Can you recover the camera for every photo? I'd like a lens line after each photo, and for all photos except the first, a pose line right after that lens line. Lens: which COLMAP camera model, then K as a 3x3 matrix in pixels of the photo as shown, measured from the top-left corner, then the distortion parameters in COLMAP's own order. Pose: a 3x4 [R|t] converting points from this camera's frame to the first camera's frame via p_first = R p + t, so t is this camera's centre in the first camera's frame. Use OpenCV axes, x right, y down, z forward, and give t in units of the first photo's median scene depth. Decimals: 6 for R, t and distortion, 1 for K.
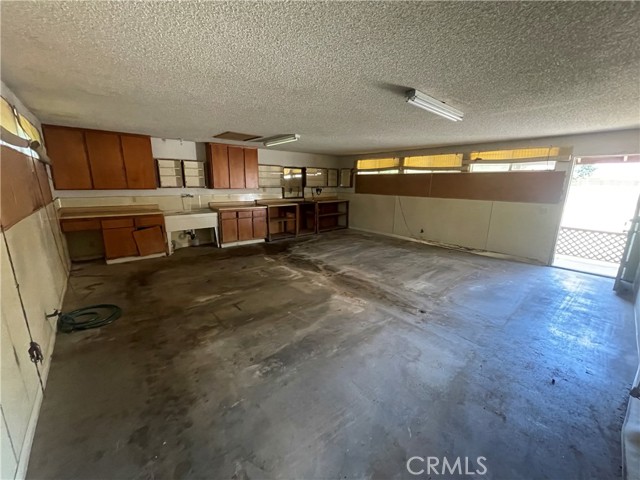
lens RADIAL K [[258.7, 0, 320.0], [0, 258.7, 240.0], [0, 0, 1]] dist [-0.000528, -0.000147]
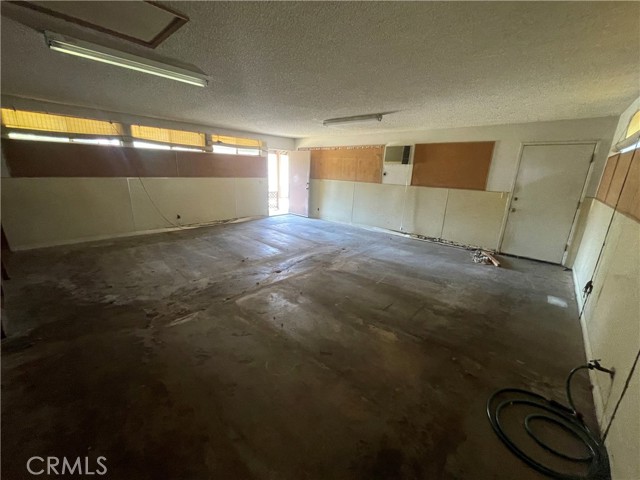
lens RADIAL K [[258.7, 0, 320.0], [0, 258.7, 240.0], [0, 0, 1]] dist [-0.000528, -0.000147]
pose [[-0.128073, -0.277523, 0.952144, -0.680583], [0.181933, 0.937184, 0.297635, -0.173606], [-0.974935, 0.211345, -0.069538, 0.775601]]
